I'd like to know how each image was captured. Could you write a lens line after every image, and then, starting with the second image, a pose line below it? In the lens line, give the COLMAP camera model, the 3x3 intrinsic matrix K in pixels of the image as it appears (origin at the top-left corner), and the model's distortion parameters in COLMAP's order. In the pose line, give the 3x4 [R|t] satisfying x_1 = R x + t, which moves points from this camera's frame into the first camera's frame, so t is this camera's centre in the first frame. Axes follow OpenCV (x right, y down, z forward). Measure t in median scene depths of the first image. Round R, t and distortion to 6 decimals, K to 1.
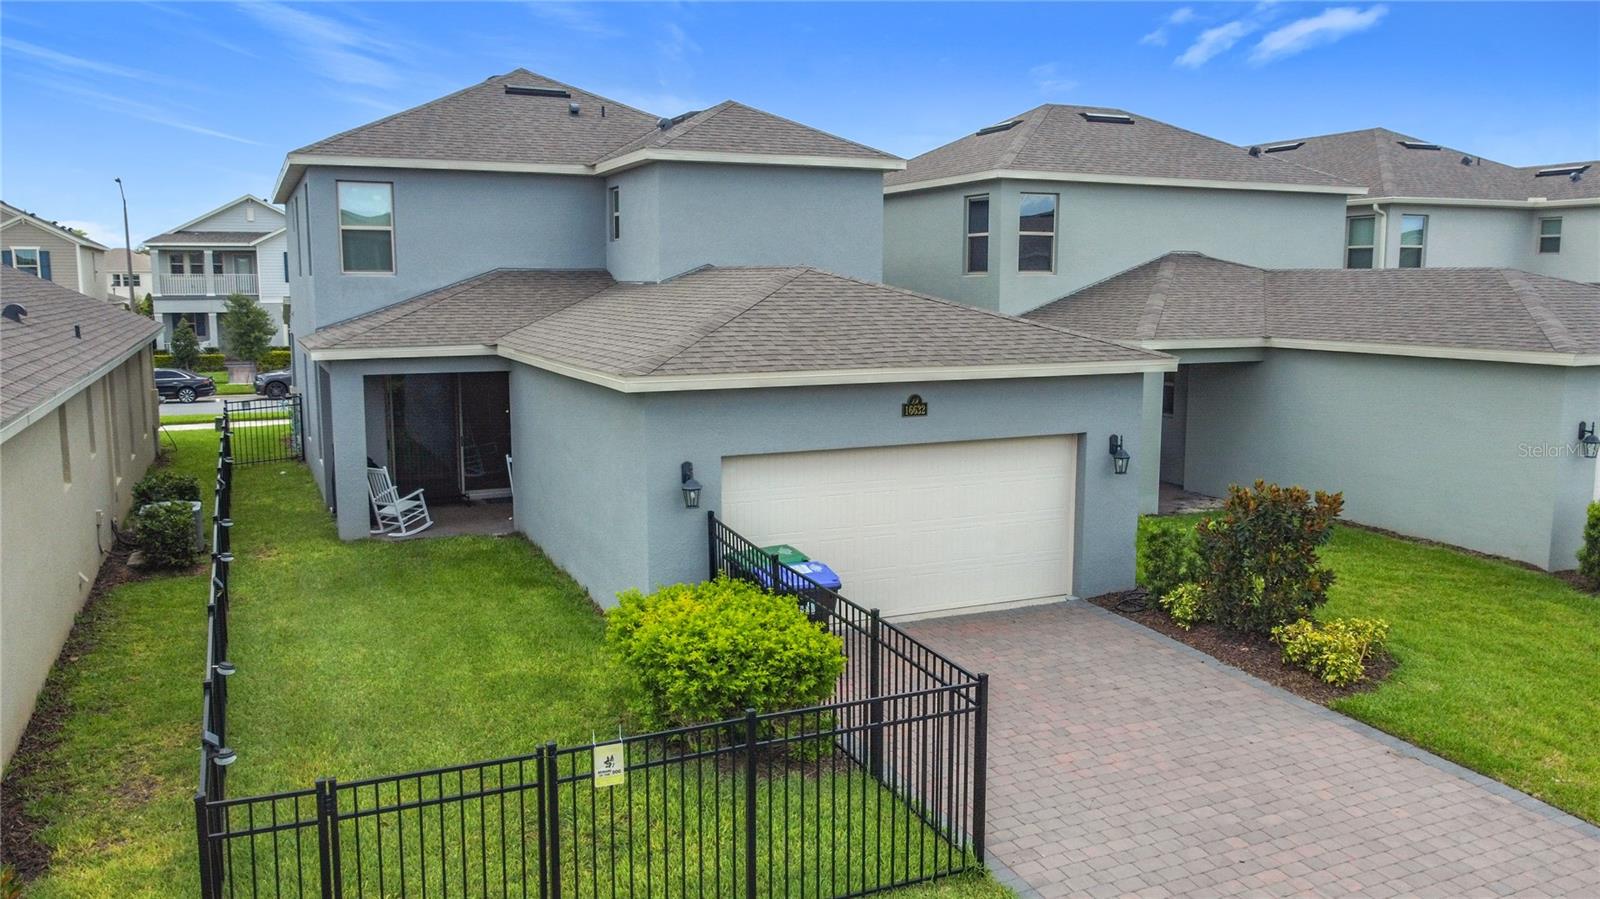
lens RADIAL K [[1213.4, 0, 799.3], [0, 1213.4, 449.5], [0, 0, 1]] dist [-0.003286, -0.001954]
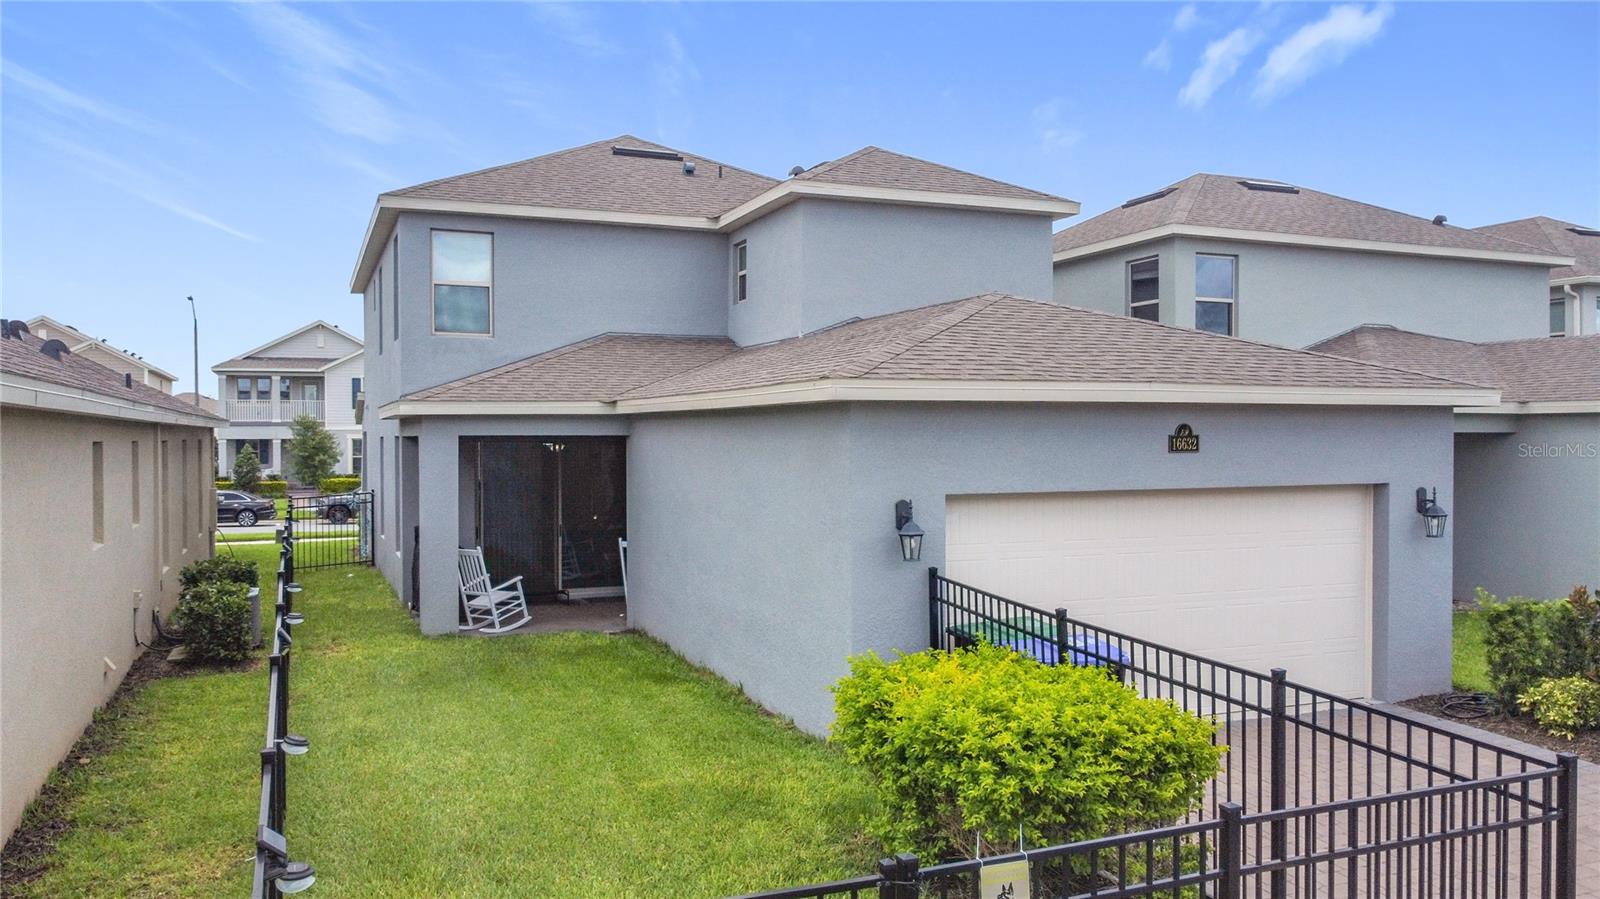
lens RADIAL K [[1213.4, 0, 801.9], [0, 1213.4, 453.3], [0, 0, 1]] dist [-0.003286, -0.001954]
pose [[0.999281, -0.000888, -0.037913, -0.108544], [-0.003727, 0.992585, -0.121497, 0.062361], [0.037740, 0.121551, 0.991867, 0.214077]]
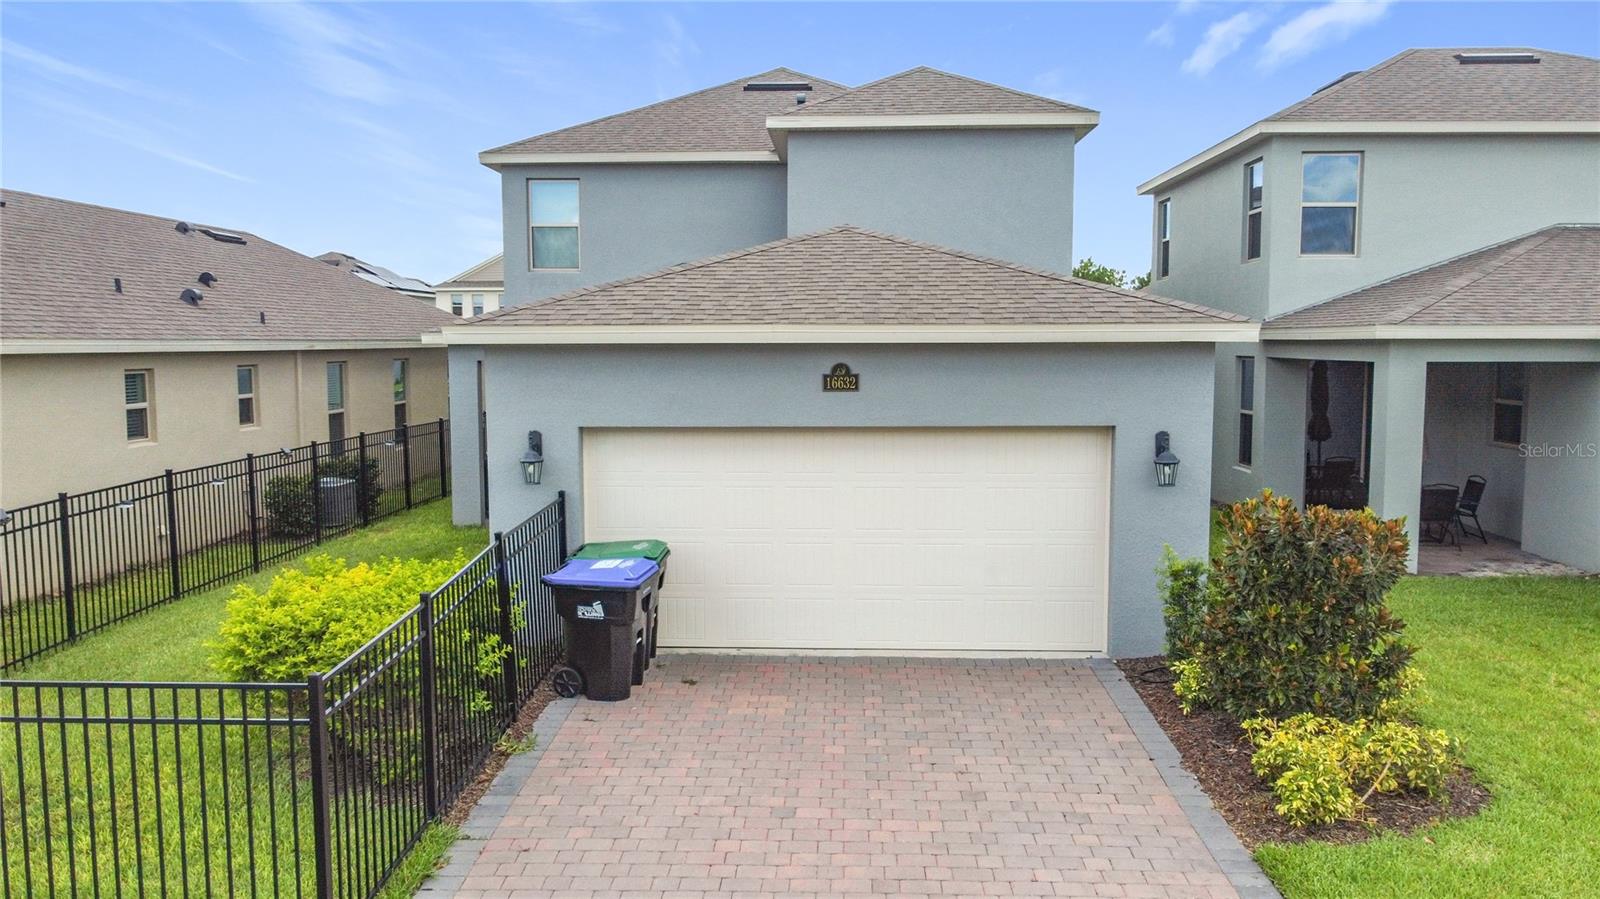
lens RADIAL K [[1213.4, 0, 795.1], [0, 1213.4, 453.7], [0, 0, 1]] dist [-0.003286, -0.001954]
pose [[0.892996, 0.040192, -0.448266, 0.389262], [-0.059150, 0.997846, -0.028366, 0.033951], [0.446160, 0.051846, 0.893450, 0.271235]]
